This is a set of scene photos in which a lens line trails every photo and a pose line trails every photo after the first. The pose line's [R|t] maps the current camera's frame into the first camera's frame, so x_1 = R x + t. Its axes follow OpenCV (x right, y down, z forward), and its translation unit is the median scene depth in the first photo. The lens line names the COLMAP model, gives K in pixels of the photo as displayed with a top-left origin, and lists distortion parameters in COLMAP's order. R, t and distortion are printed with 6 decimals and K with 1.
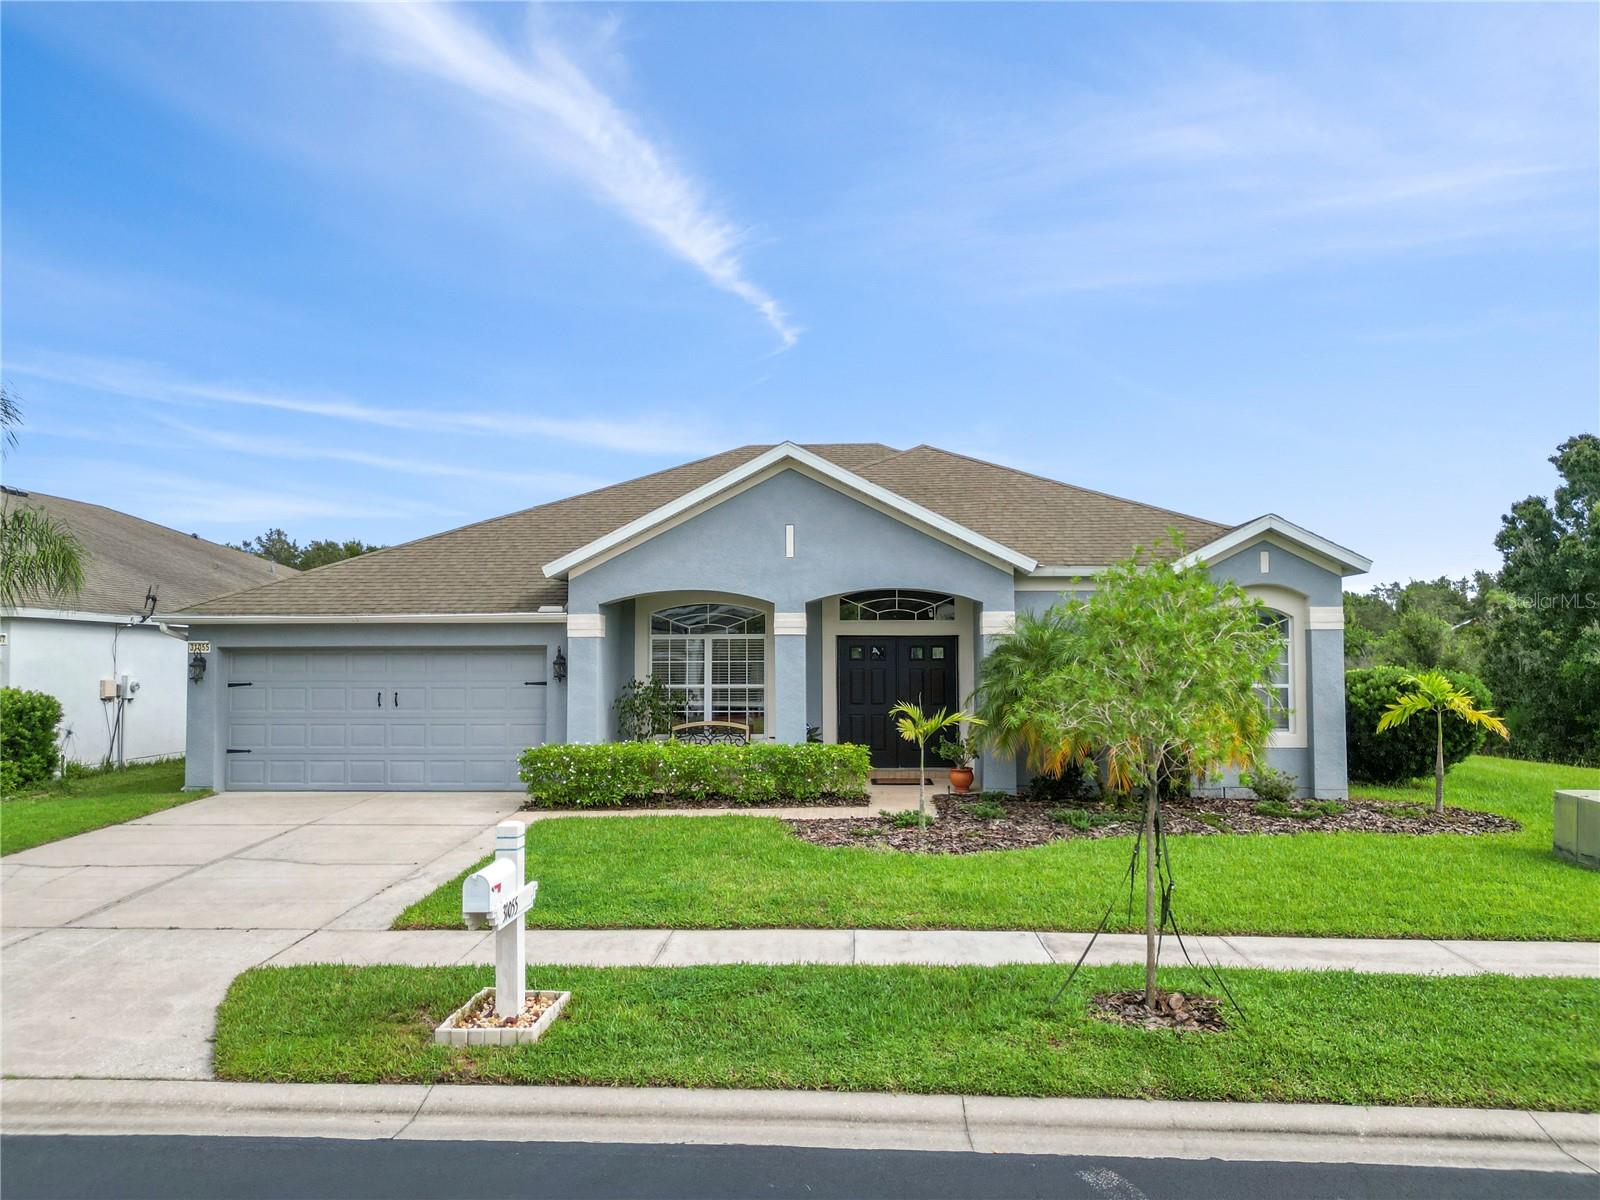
lens RADIAL K [[1142.8, 0, 805.5], [0, 1142.8, 610.8], [0, 0, 1]] dist [0.104675, -0.116604]
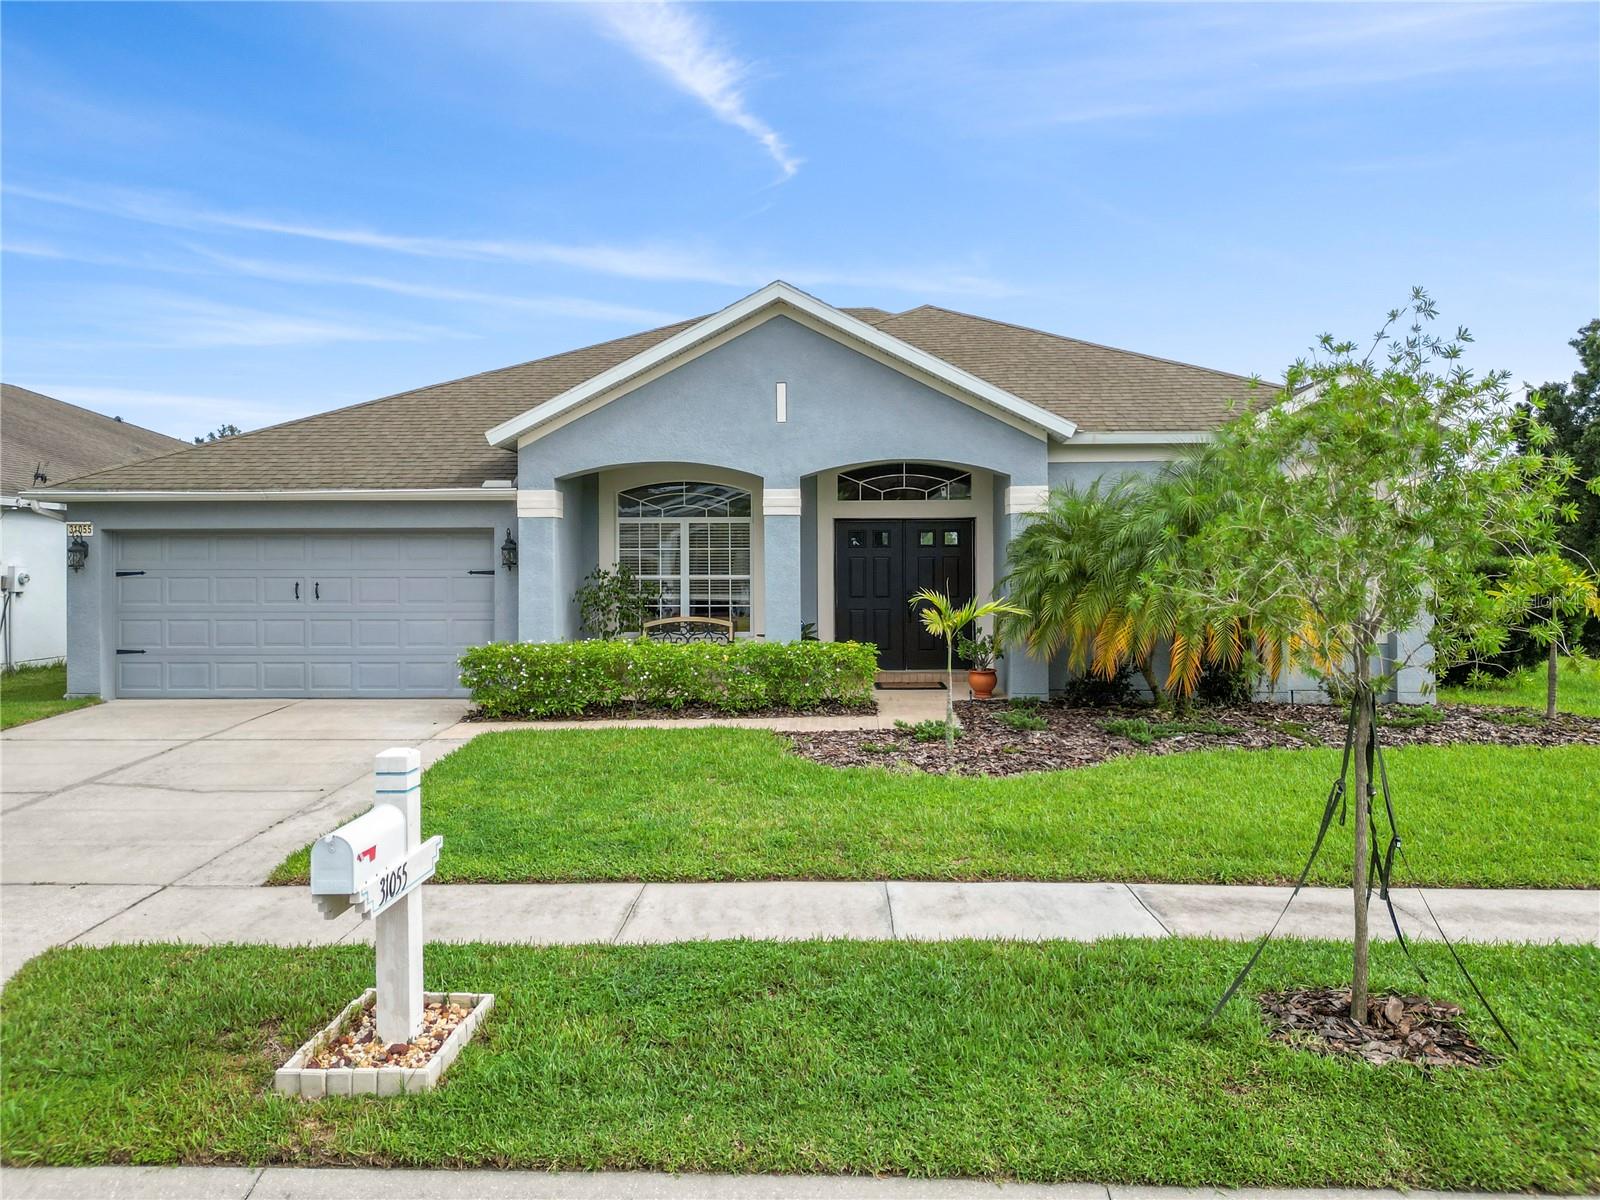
lens RADIAL K [[1139.3, 0, 797.8], [0, 1139.3, 565.6], [0, 0, 1]] dist [0.094191, -0.094231]
pose [[0.999840, -0.001532, 0.017804, -0.019602], [0.000751, 0.999041, 0.043782, 0.025517], [-0.017854, -0.043761, 0.998882, 0.179245]]
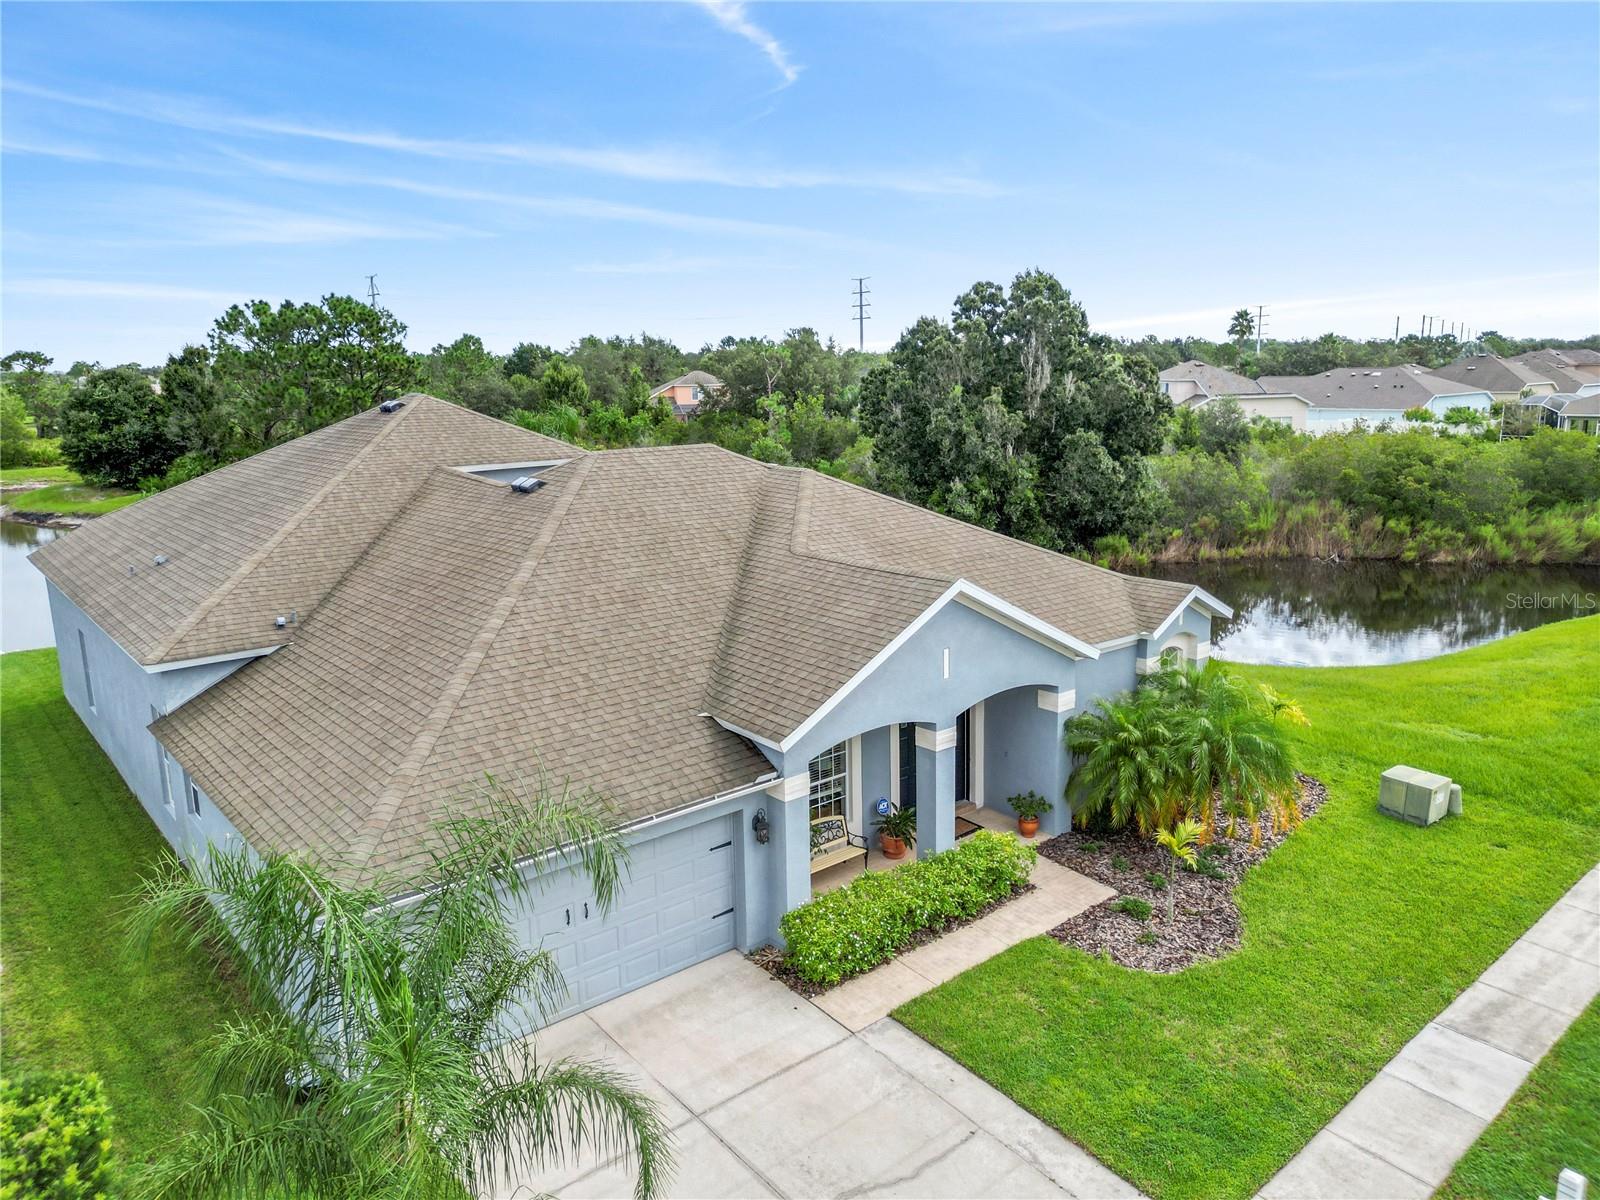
lens RADIAL K [[1125.8, 0, 800.0], [0, 1125.8, 600.0], [0, 0, 1]] dist [0.099928, -0.104879]
pose [[0.730466, -0.152493, 0.665706, -0.930476], [-0.014466, 0.971079, 0.238318, -0.424952], [-0.682795, -0.183714, 0.707135, 0.412947]]
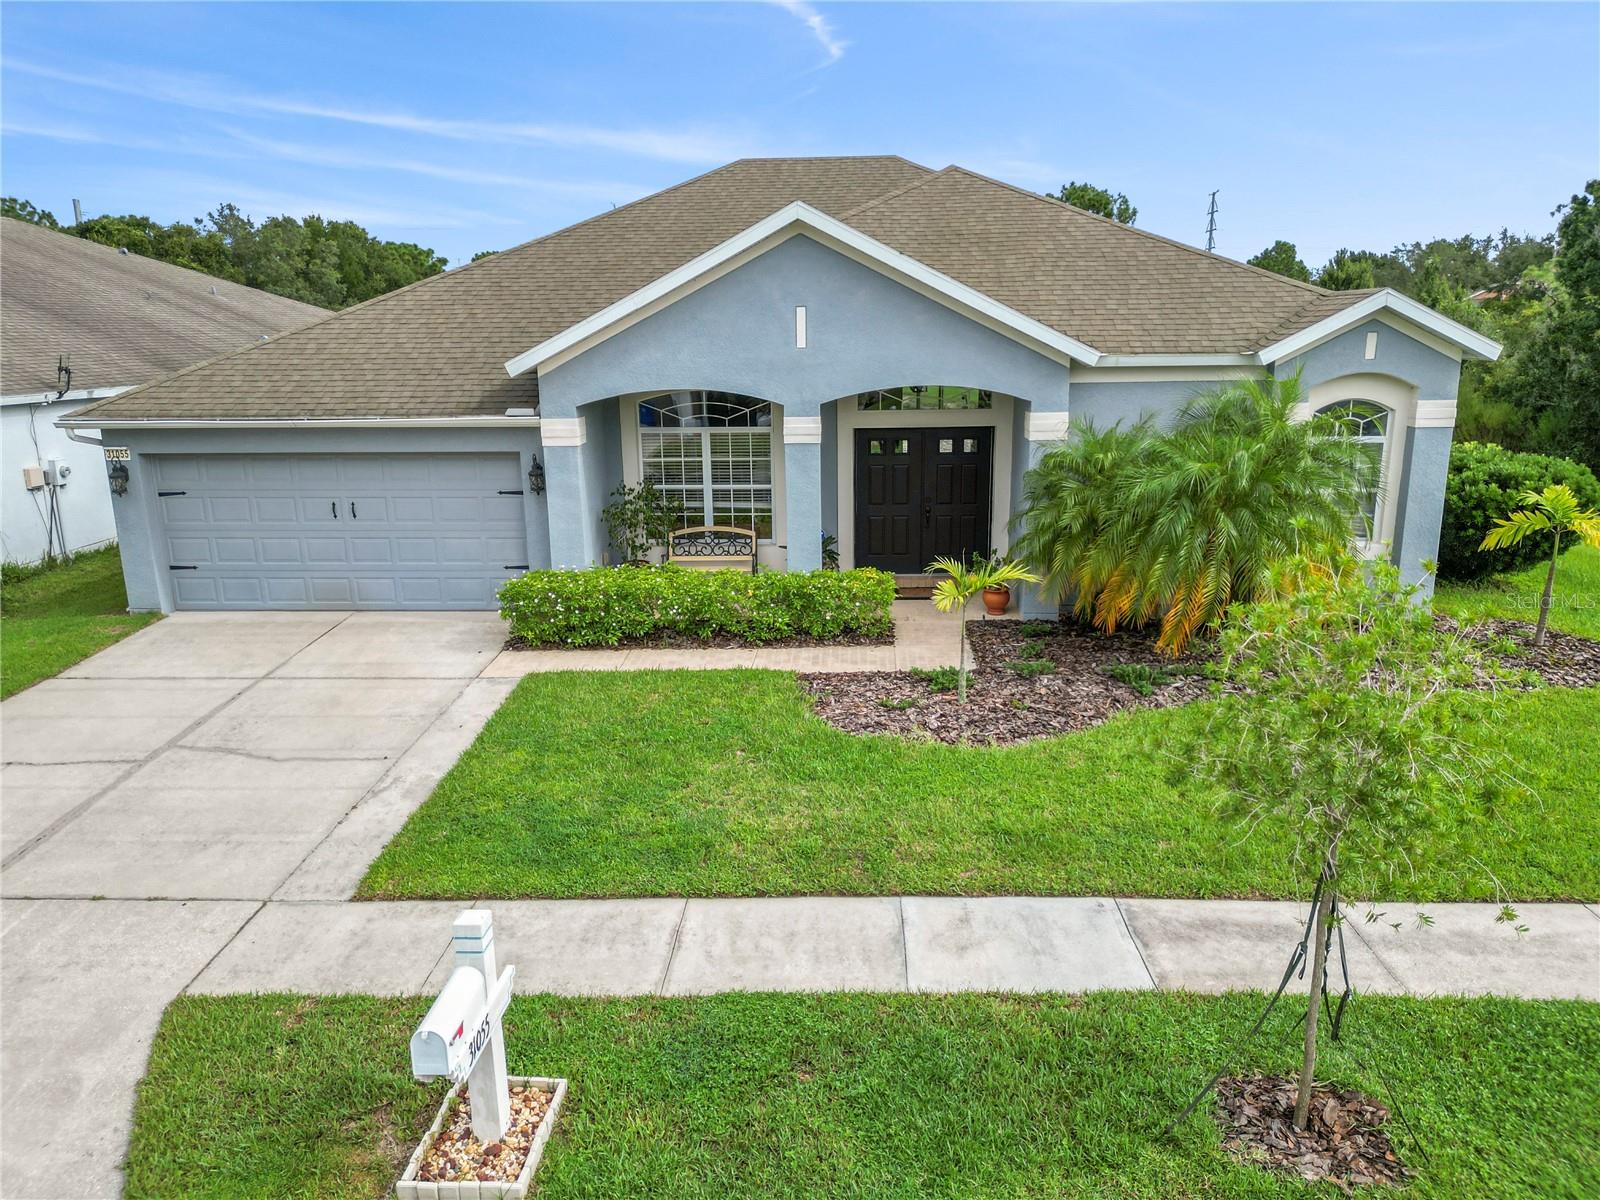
lens RADIAL K [[1125.8, 0, 800.0], [0, 1125.8, 600.0], [0, 0, 1]] dist [0.099928, -0.104879]
pose [[0.999926, -0.012069, 0.001279, -0.020723], [0.011235, 0.960341, 0.278602, -0.115758], [-0.004591, -0.278567, 0.960406, 0.179718]]
